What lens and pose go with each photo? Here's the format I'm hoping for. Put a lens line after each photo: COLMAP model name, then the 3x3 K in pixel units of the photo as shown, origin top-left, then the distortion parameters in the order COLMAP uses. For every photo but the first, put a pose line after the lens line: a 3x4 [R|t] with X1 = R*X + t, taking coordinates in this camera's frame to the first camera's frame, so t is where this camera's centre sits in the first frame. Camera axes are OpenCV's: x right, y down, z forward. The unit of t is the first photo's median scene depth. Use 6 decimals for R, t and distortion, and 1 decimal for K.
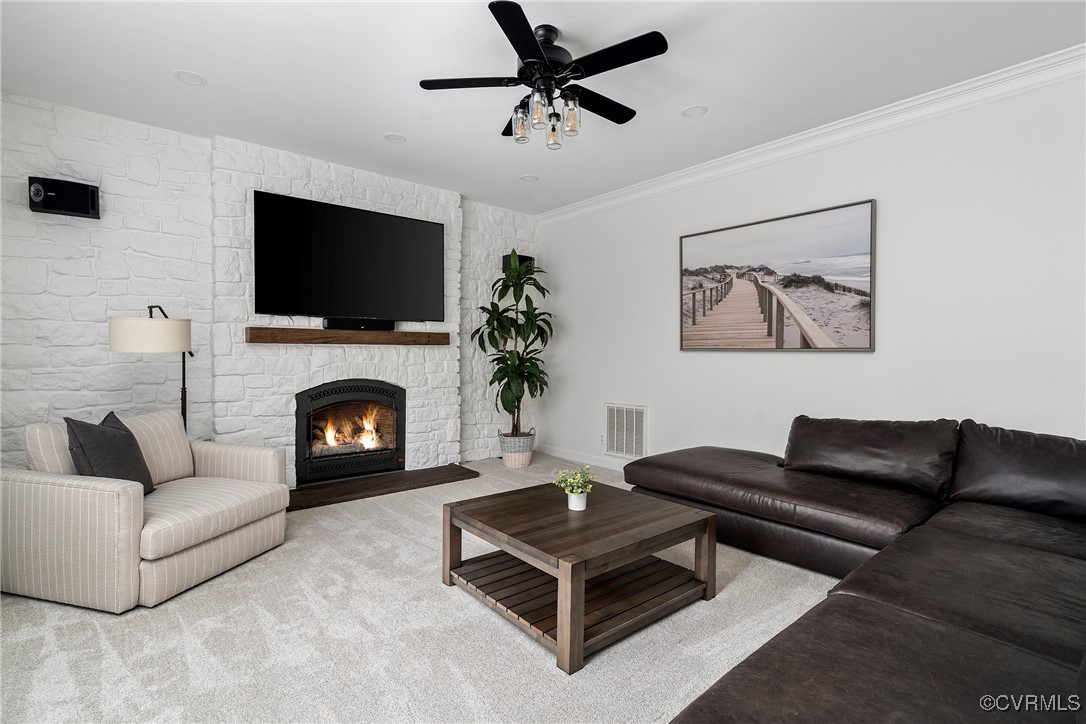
lens RADIAL K [[518.1, 0, 545.9], [0, 518.1, 358.5], [0, 0, 1]] dist [-0.002455, -0.000200]
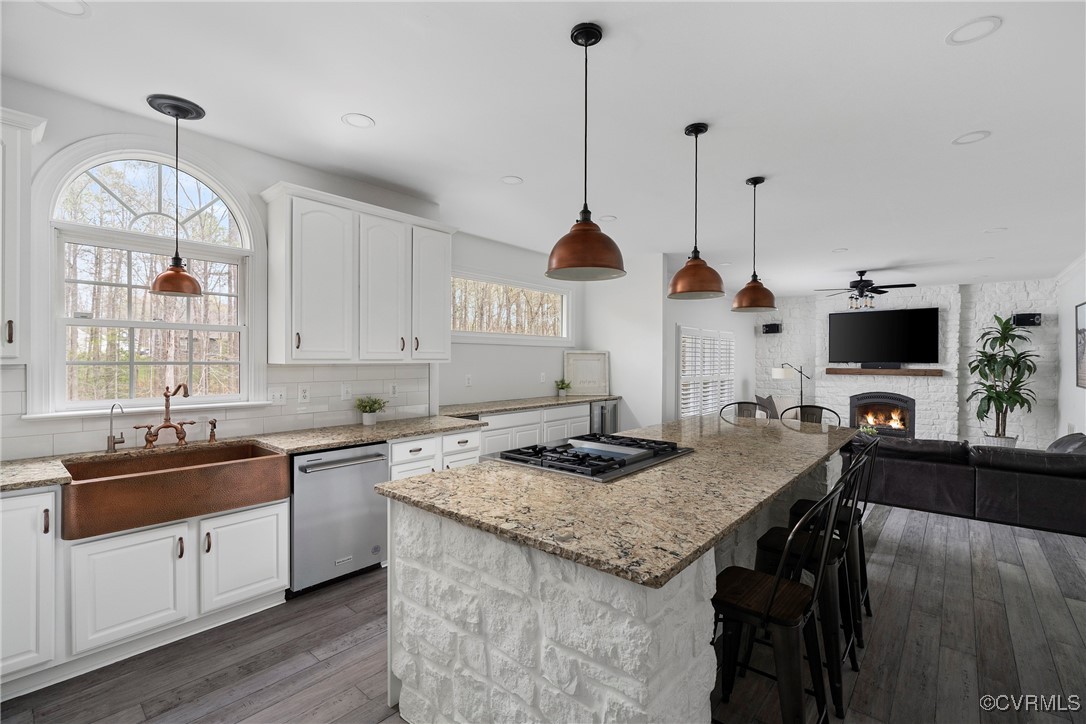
lens RADIAL K [[492.6, 0, 545.7], [0, 492.6, 360.1], [0, 0, 1]] dist [-0.002512, 0.000113]
pose [[0.162055, 0.001456, -0.986781, 1.279073], [-0.012487, 0.999922, -0.000575, -0.066407], [0.986703, 0.012416, 0.162060, -0.604324]]
